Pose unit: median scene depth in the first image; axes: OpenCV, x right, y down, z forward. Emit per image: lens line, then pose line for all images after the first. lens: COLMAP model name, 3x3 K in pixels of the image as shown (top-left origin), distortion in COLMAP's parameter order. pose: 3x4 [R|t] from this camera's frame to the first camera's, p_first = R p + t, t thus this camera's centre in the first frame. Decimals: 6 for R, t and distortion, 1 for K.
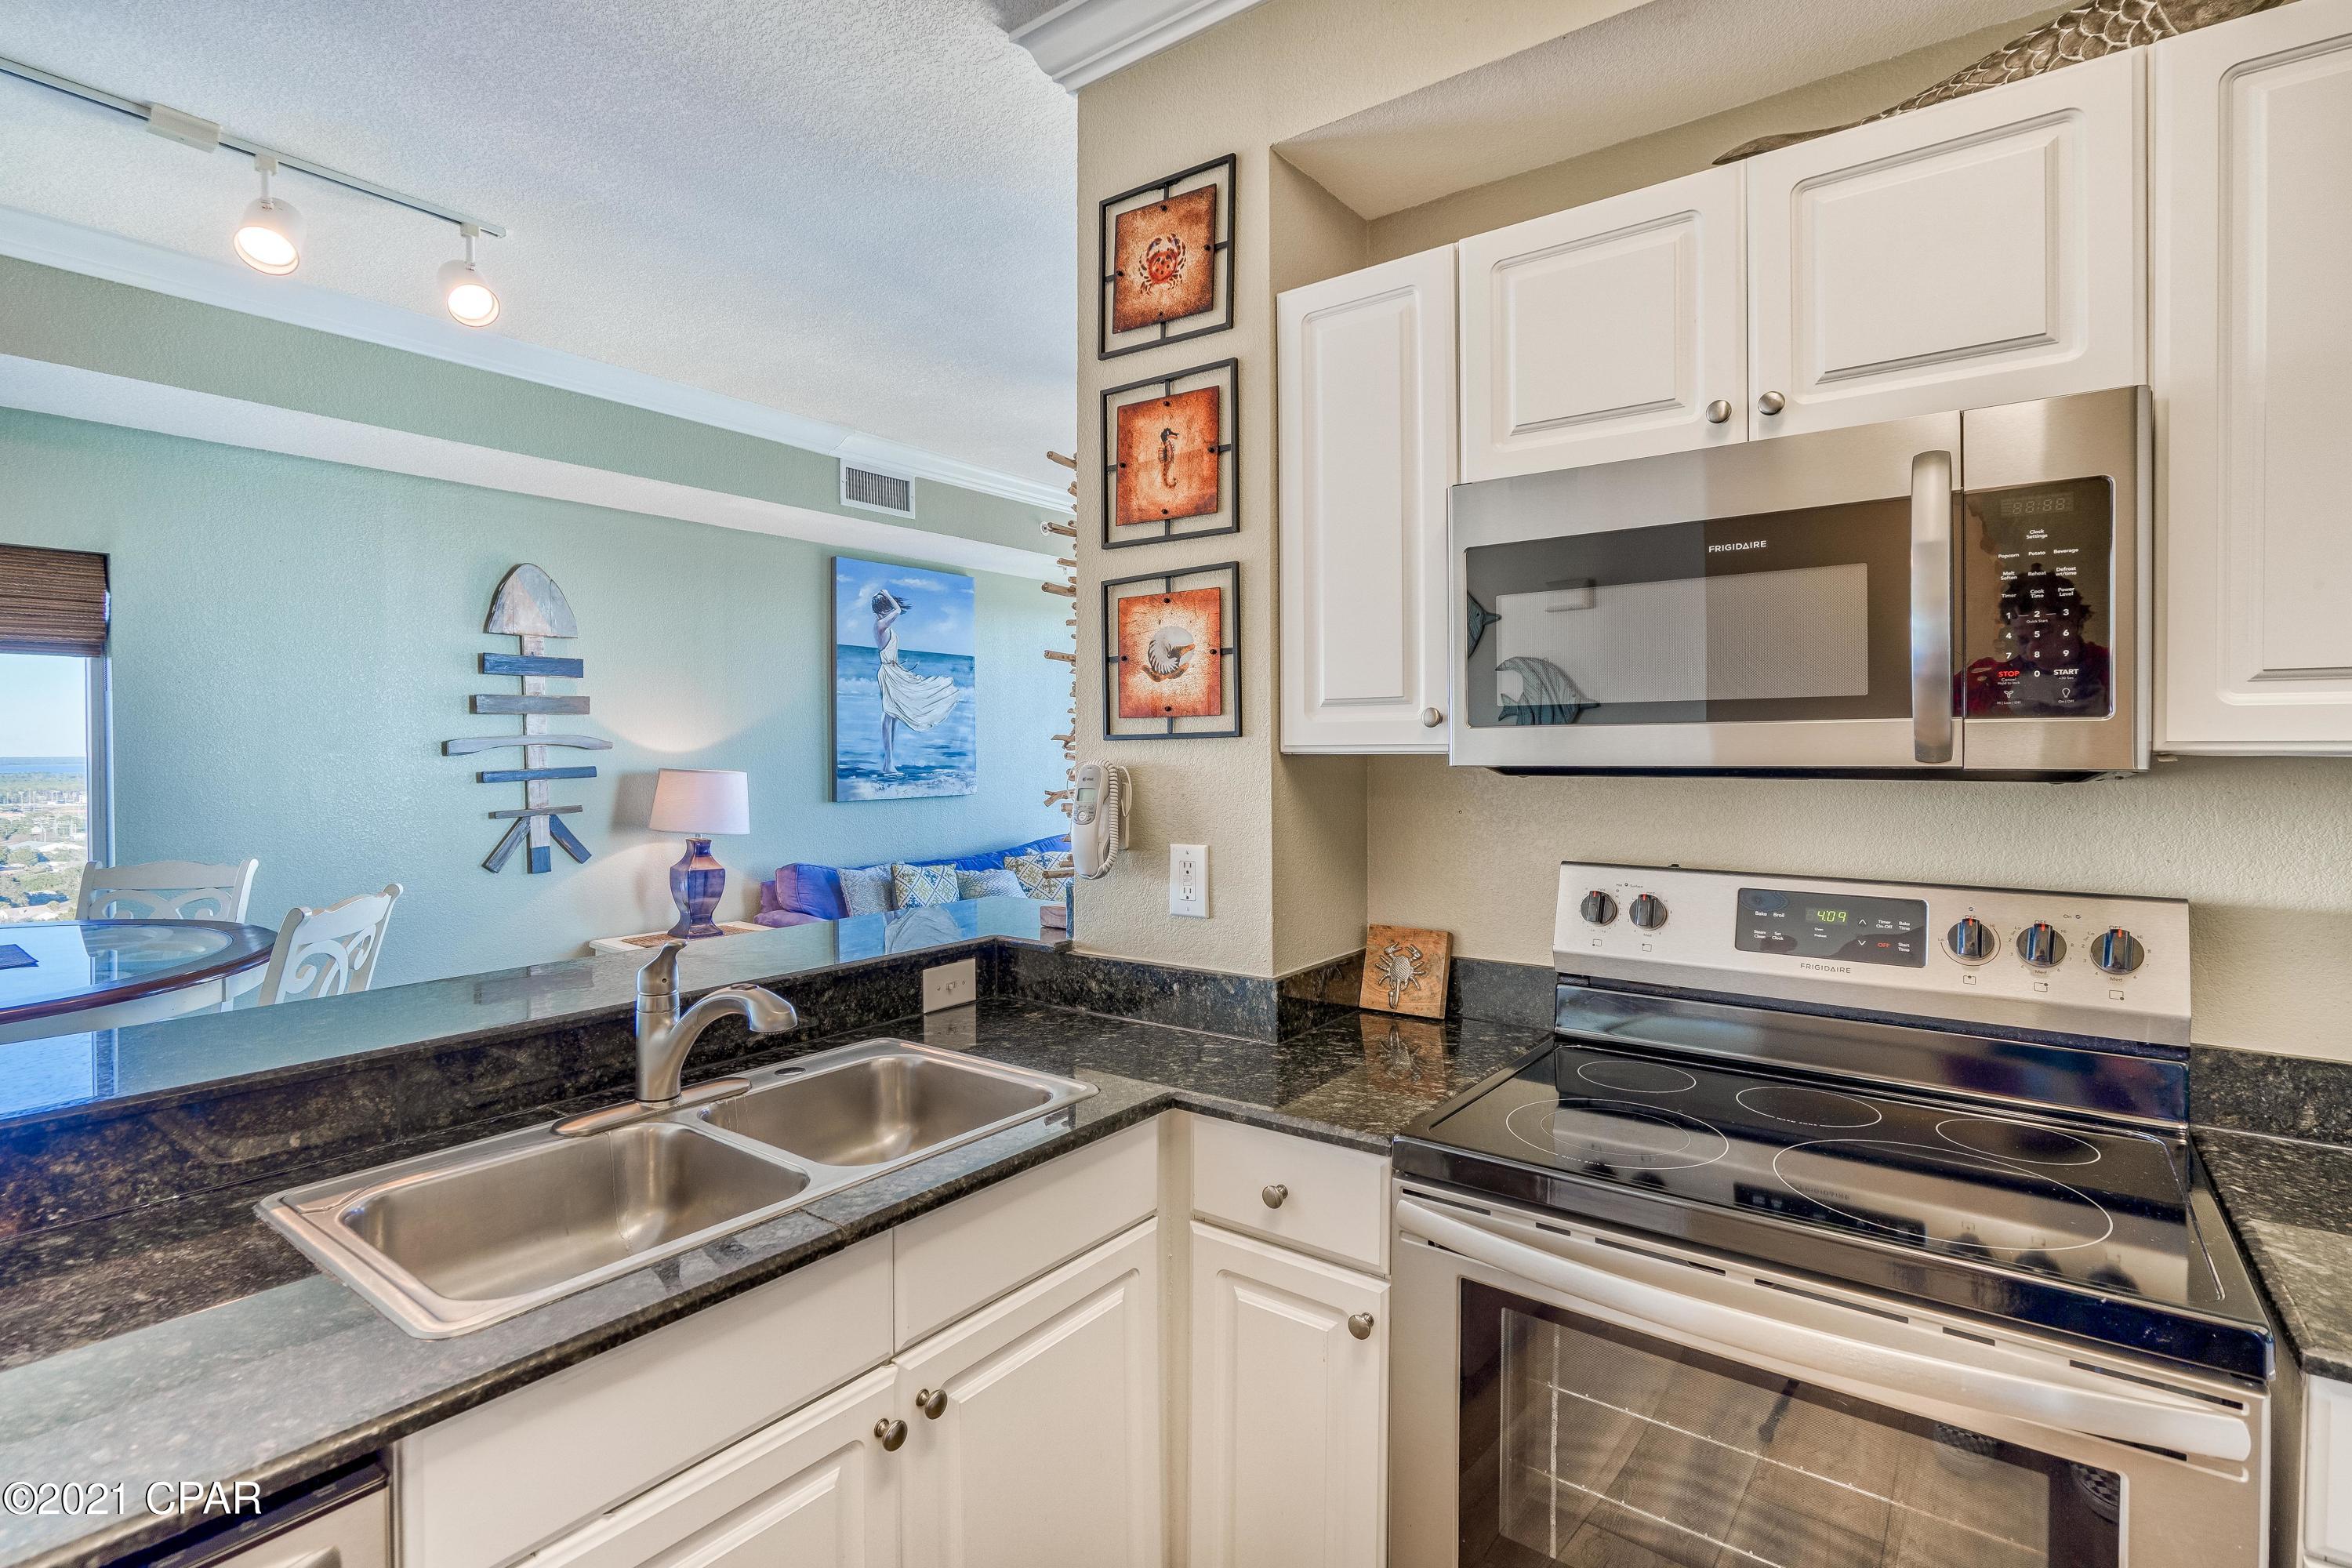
lens RADIAL K [[1116.2, 0, 1163.5], [0, 1116.2, 756.1], [0, 0, 1]] dist [-0.014816, 0.006247]
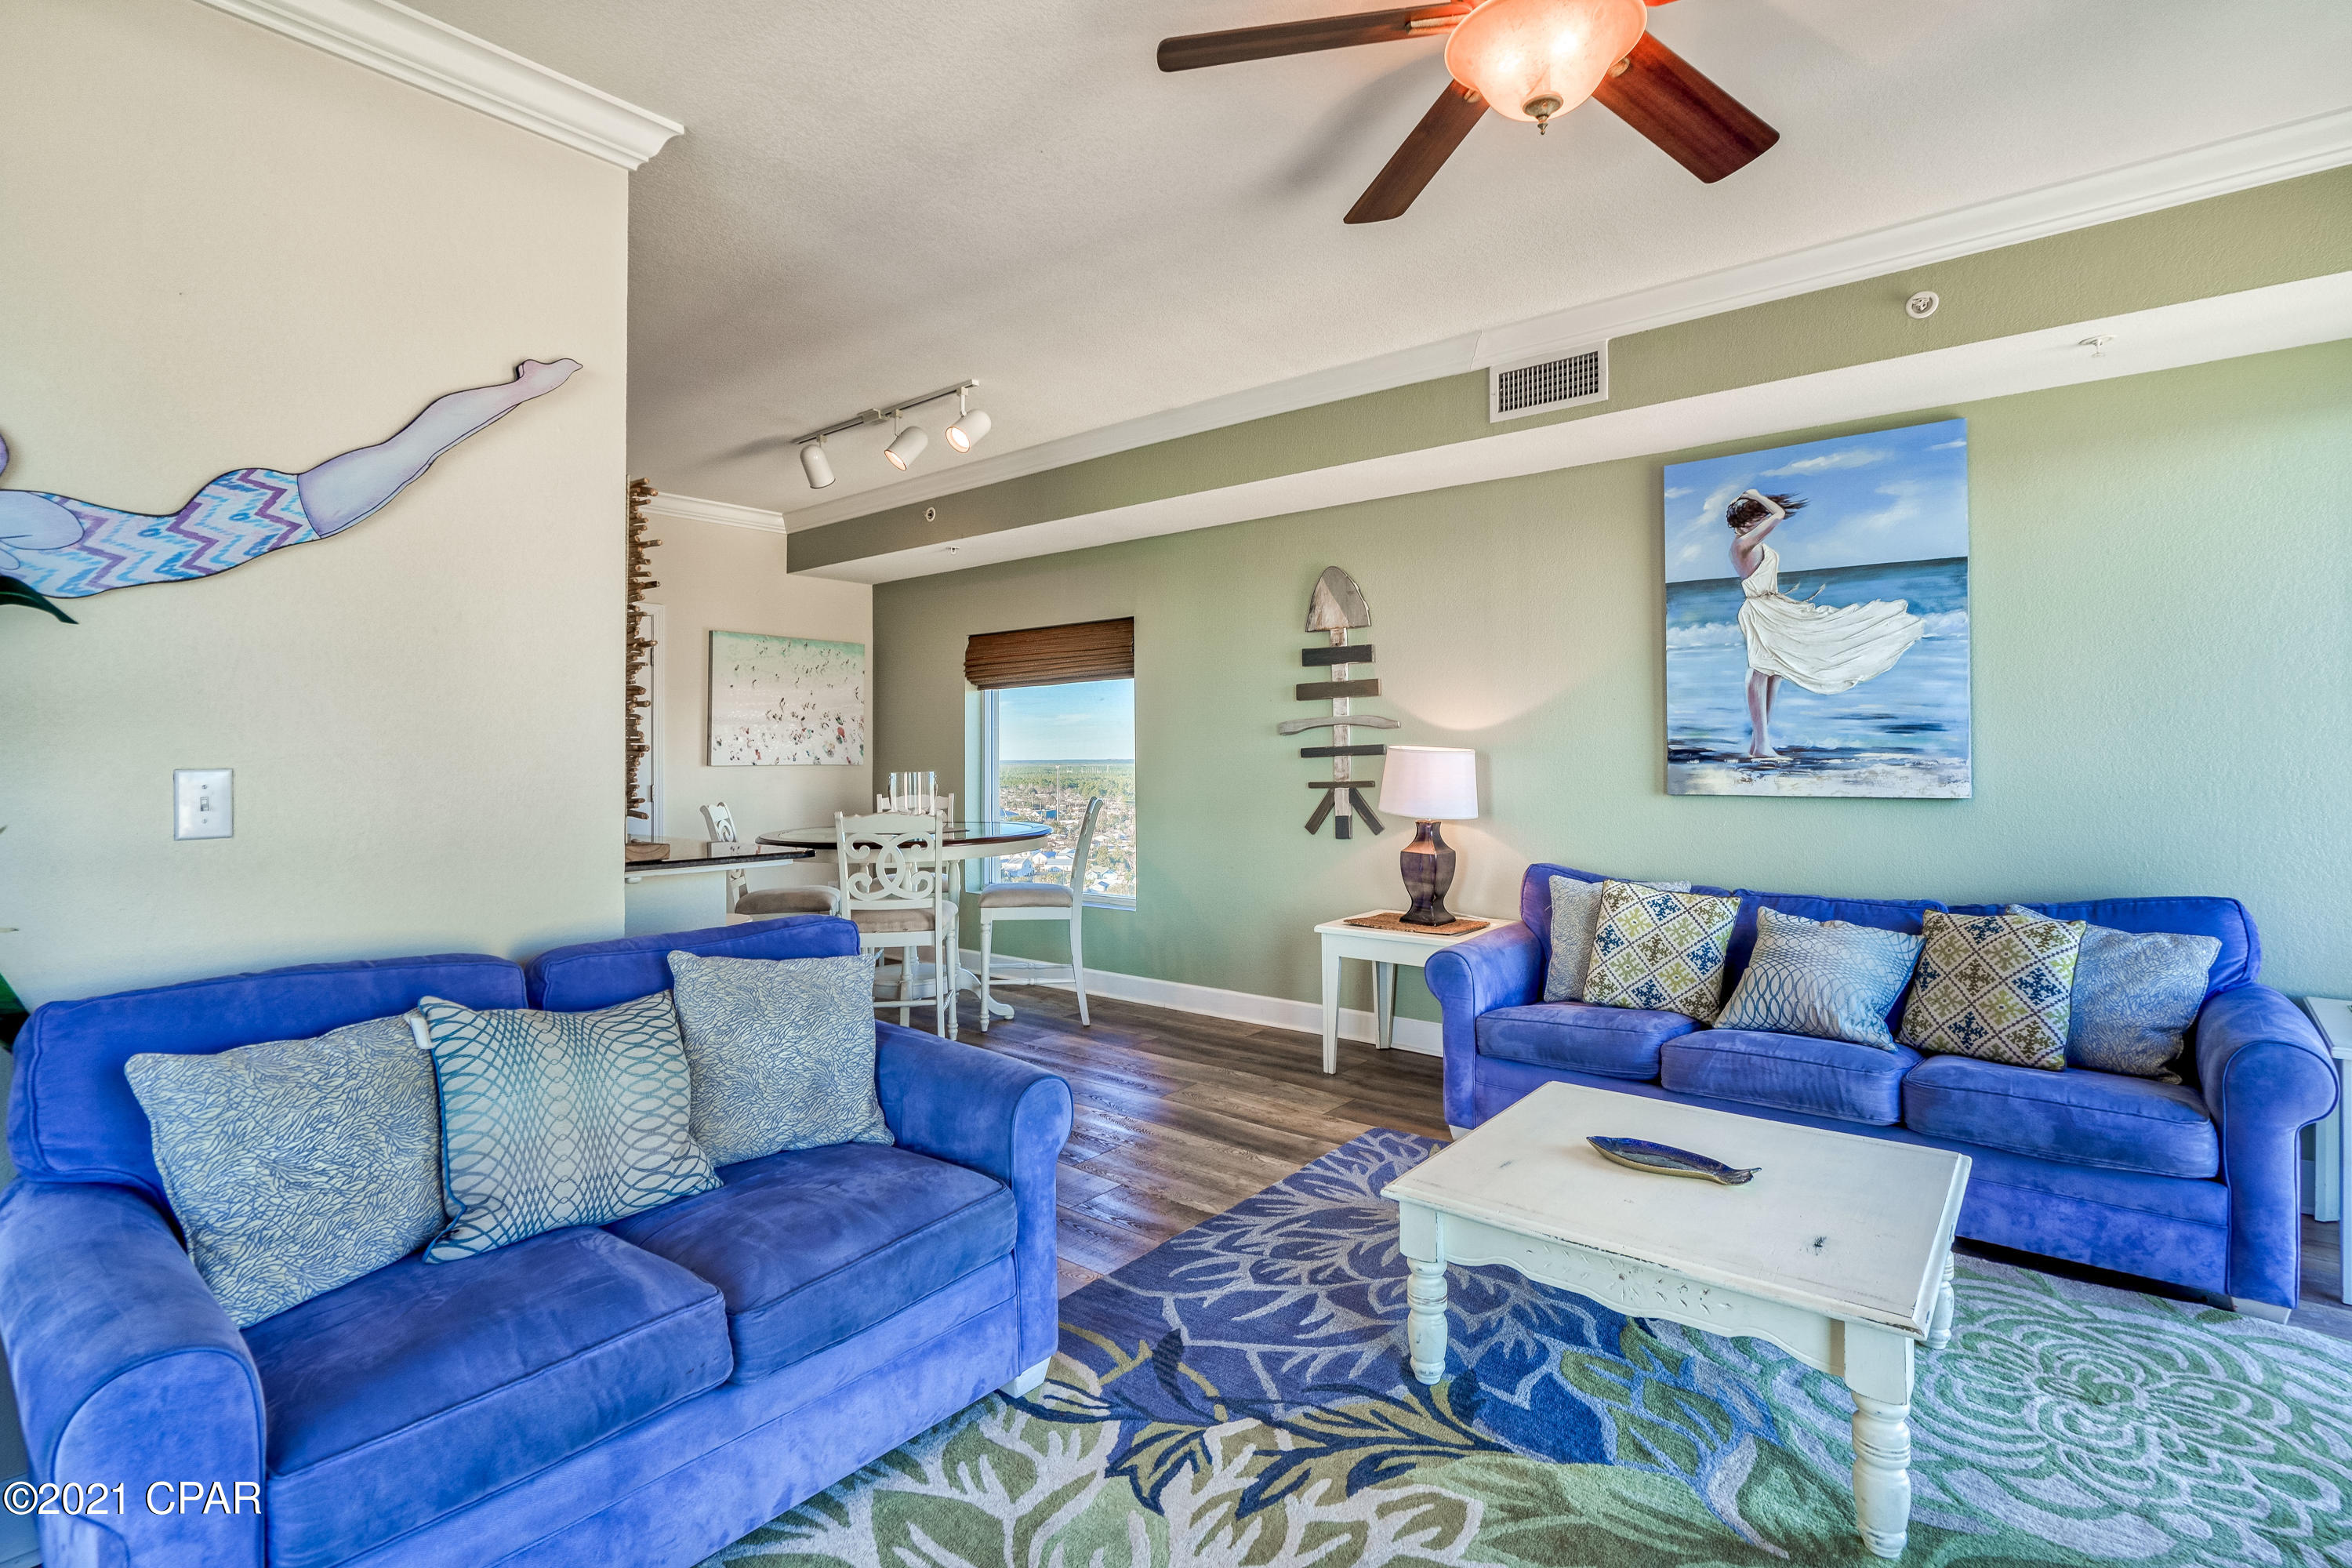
lens RADIAL K [[1116.2, 0, 1158.8], [0, 1116.2, 741.7], [0, 0, 1]] dist [-0.014816, 0.006247]
pose [[-0.053119, -0.006169, -0.998569, 1.288484], [-0.004440, 0.999972, -0.005942, 0.032264], [0.998578, 0.004118, -0.053145, 1.932466]]
